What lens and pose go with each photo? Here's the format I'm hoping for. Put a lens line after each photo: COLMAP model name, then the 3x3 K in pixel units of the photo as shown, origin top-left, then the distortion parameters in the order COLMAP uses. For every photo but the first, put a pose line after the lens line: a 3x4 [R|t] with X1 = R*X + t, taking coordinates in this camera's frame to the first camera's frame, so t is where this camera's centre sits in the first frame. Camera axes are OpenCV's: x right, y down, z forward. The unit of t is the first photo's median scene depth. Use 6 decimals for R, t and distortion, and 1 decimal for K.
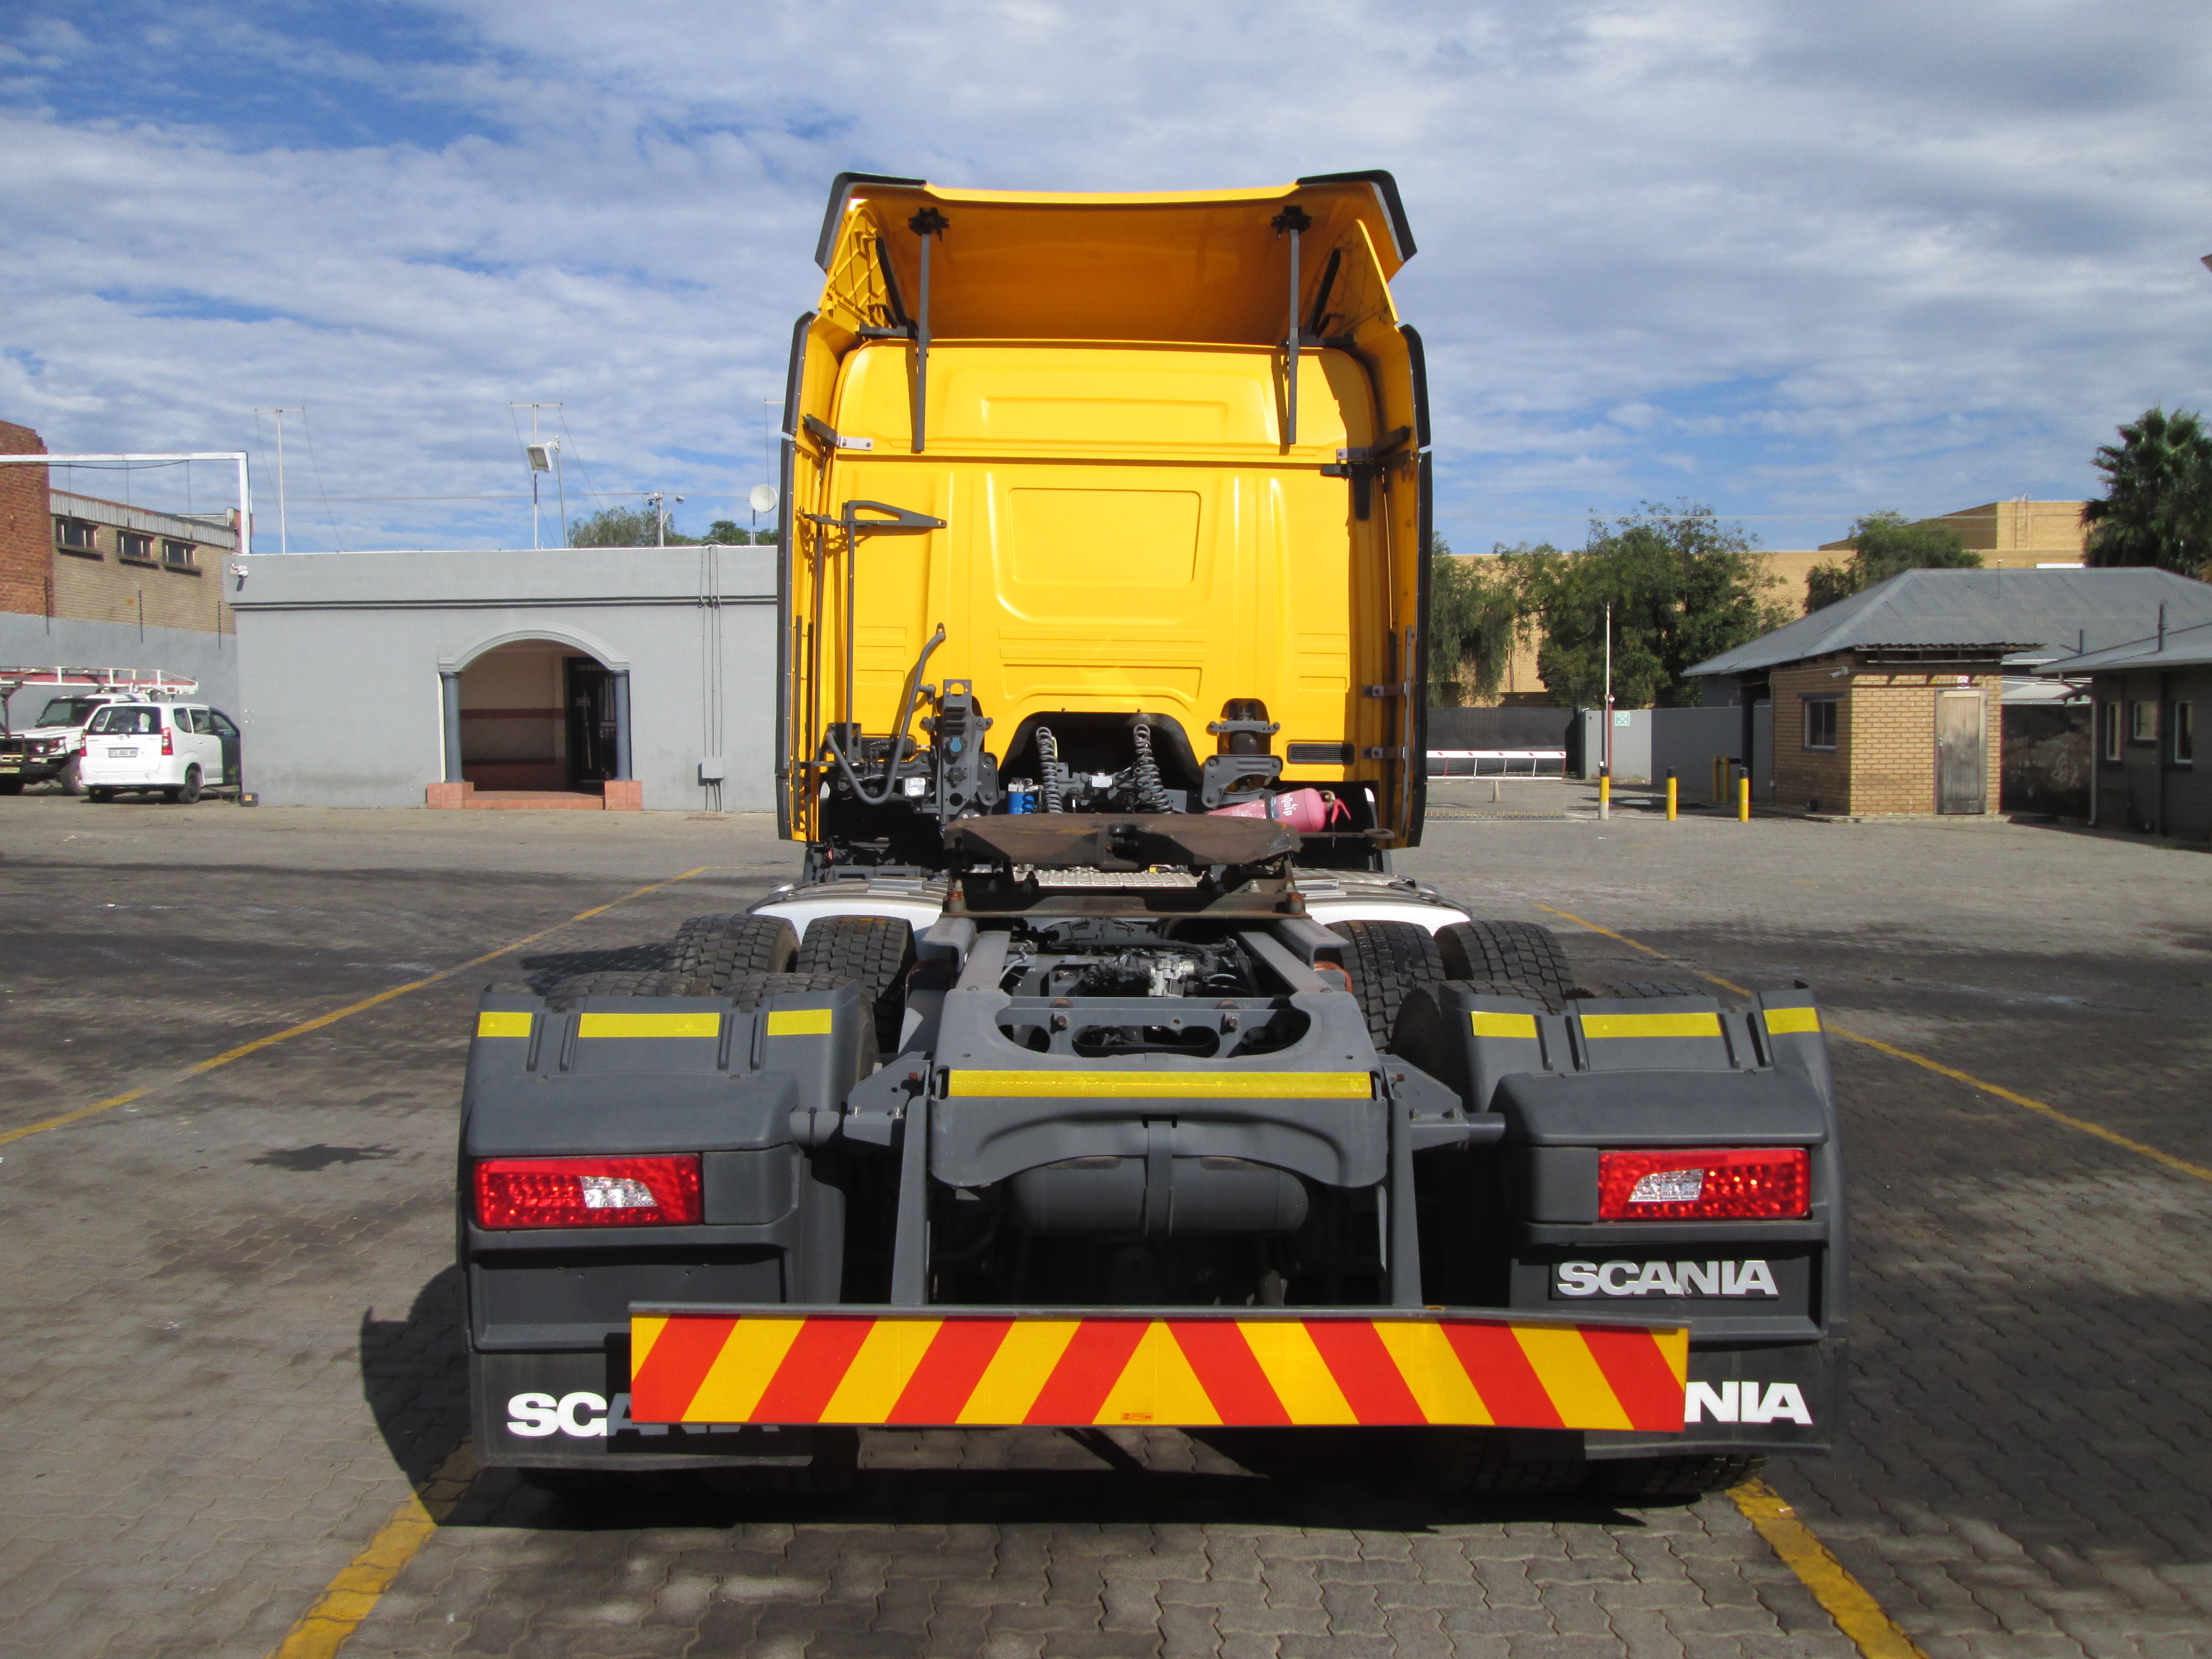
lens RADIAL K [[1904.3, 0, 1041.2], [0, 1904.3, 830.3], [0, 0, 1]] dist [-0.046890, 0.003909]
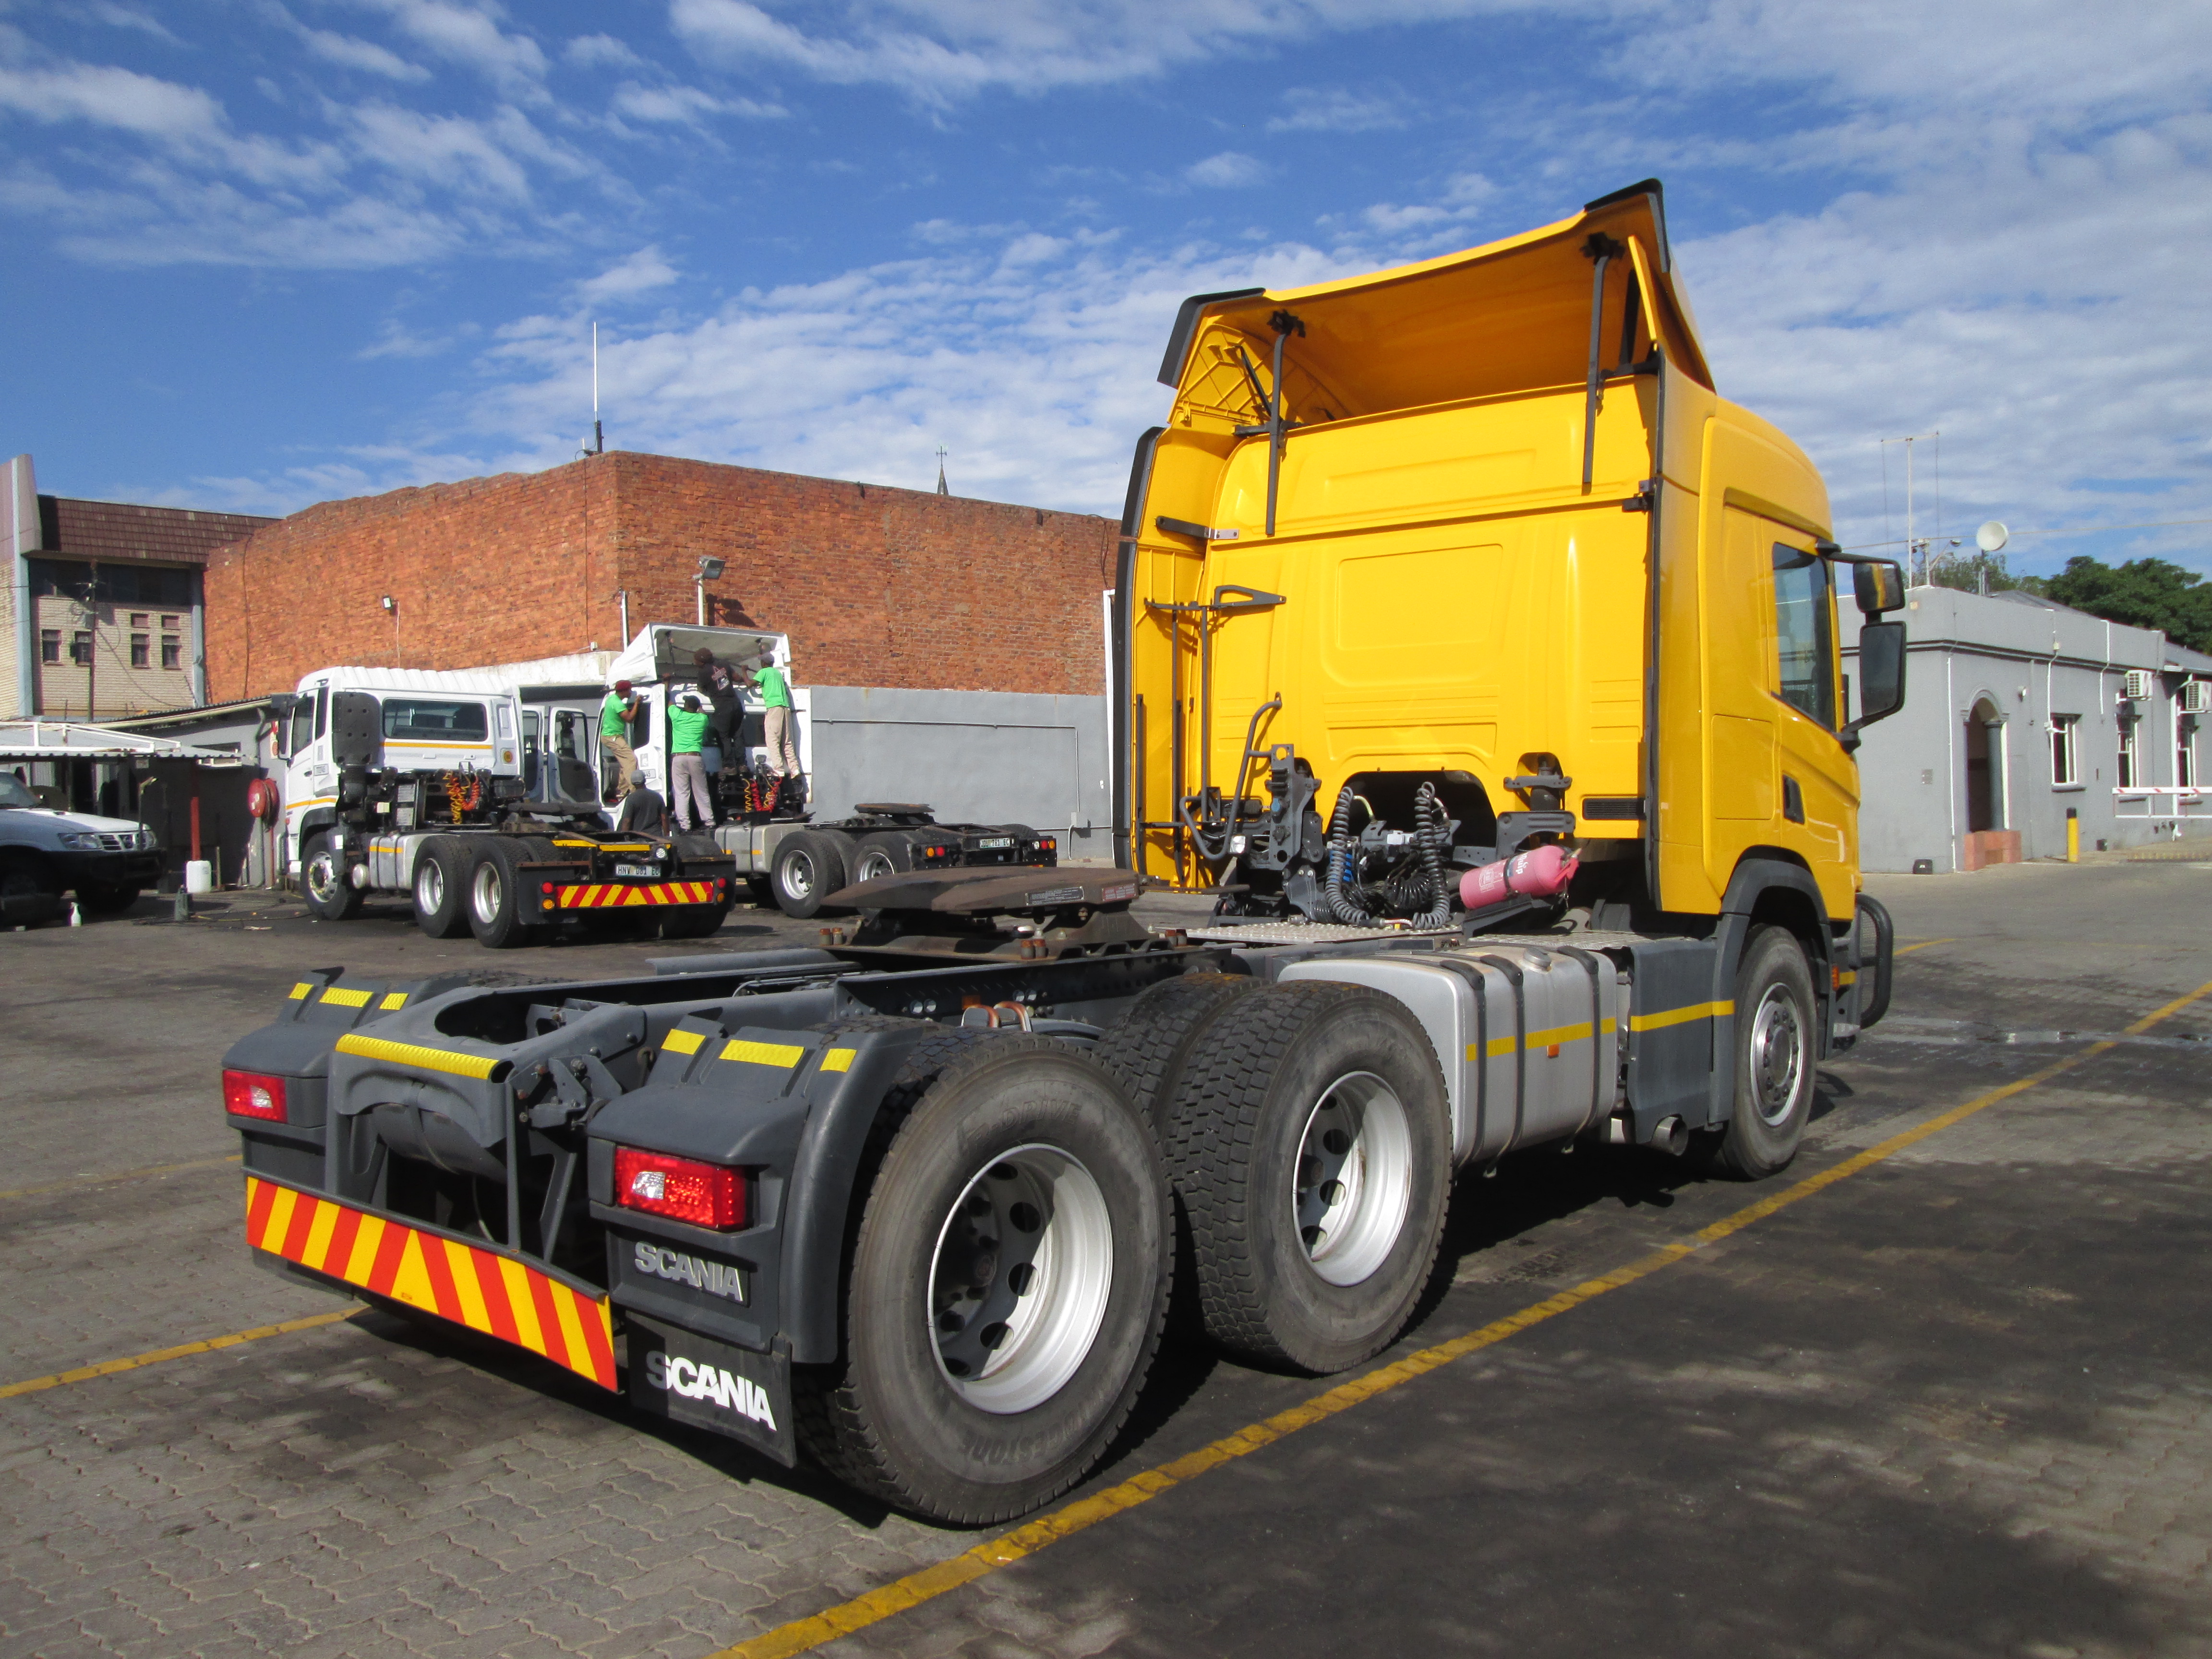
lens RADIAL K [[1834.8, 0, 999.0], [0, 1834.8, 832.5], [0, 0, 1]] dist [-0.048603, 0.012015]
pose [[0.716510, -0.003810, -0.697567, 0.557732], [-0.017363, 0.999578, -0.023294, -0.002502], [0.697361, 0.028802, 0.716141, 0.148694]]
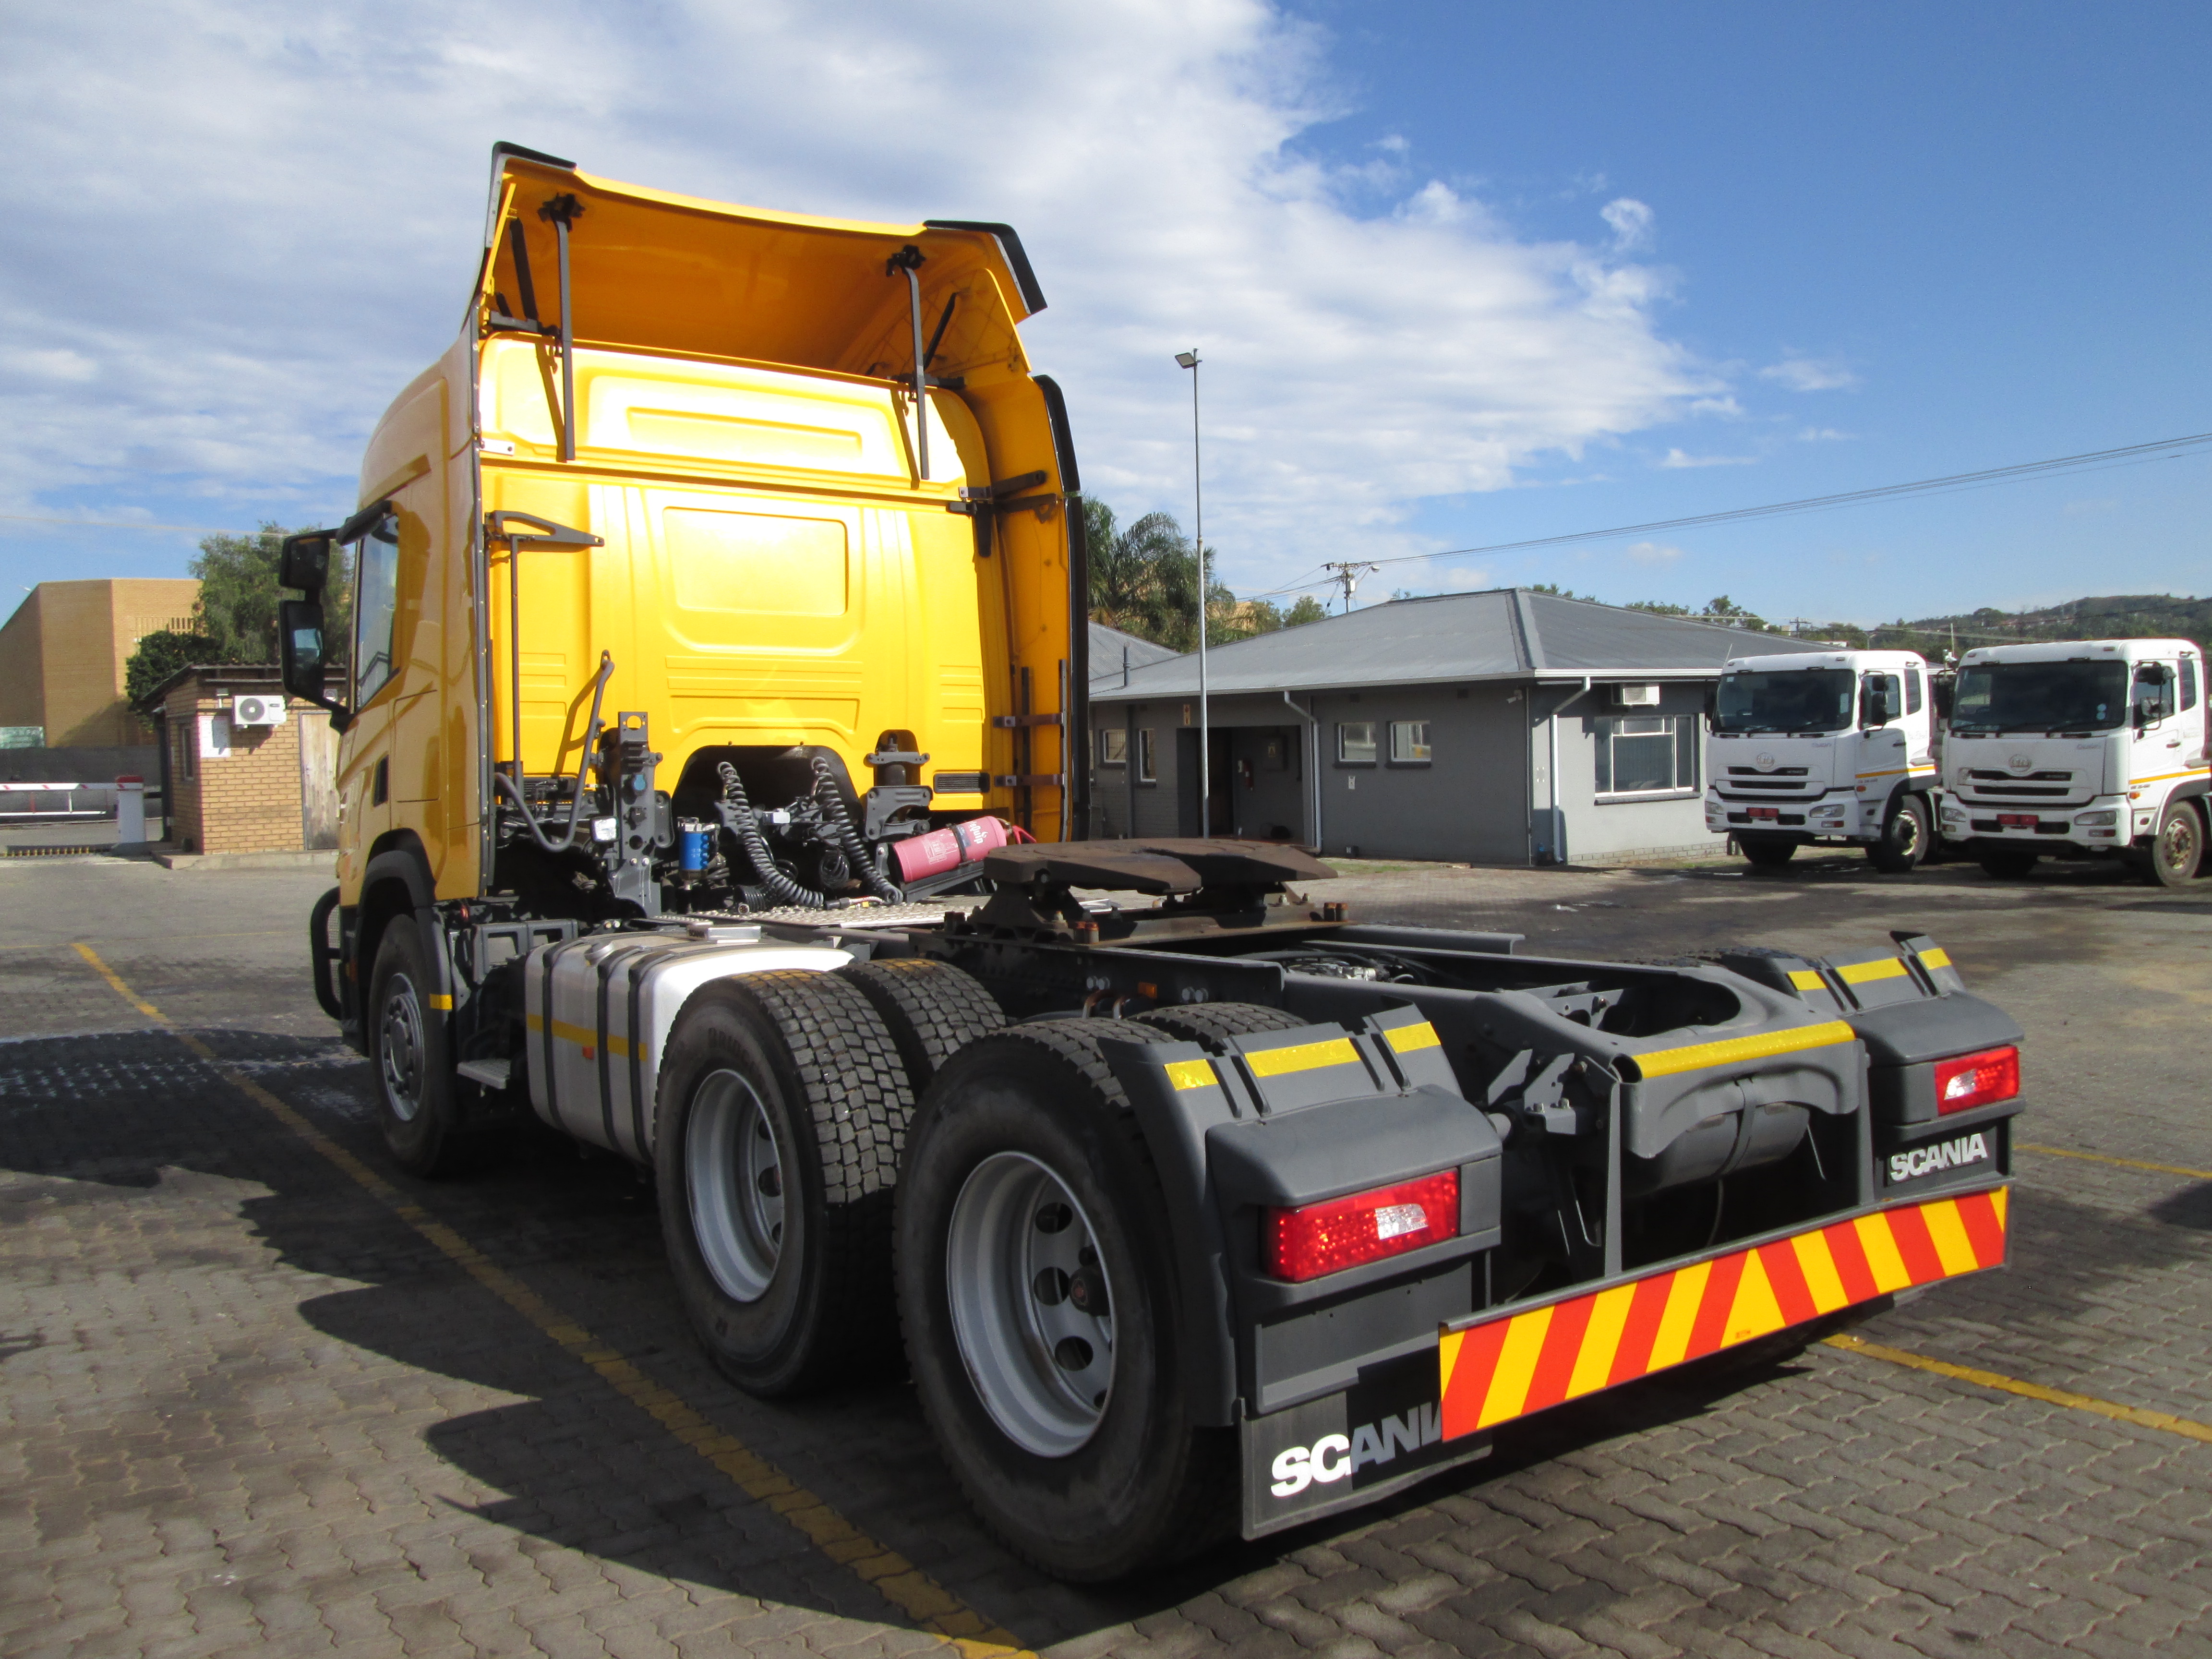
lens RADIAL K [[1931.8, 0, 1106.0], [0, 1931.8, 829.5], [0, 0, 1]] dist [-0.048378, 0.009956]
pose [[0.799999, -0.039194, 0.598720, -0.416372], [0.051558, 0.998664, -0.003516, -0.007555], [-0.597782, 0.033681, 0.800950, 0.121495]]
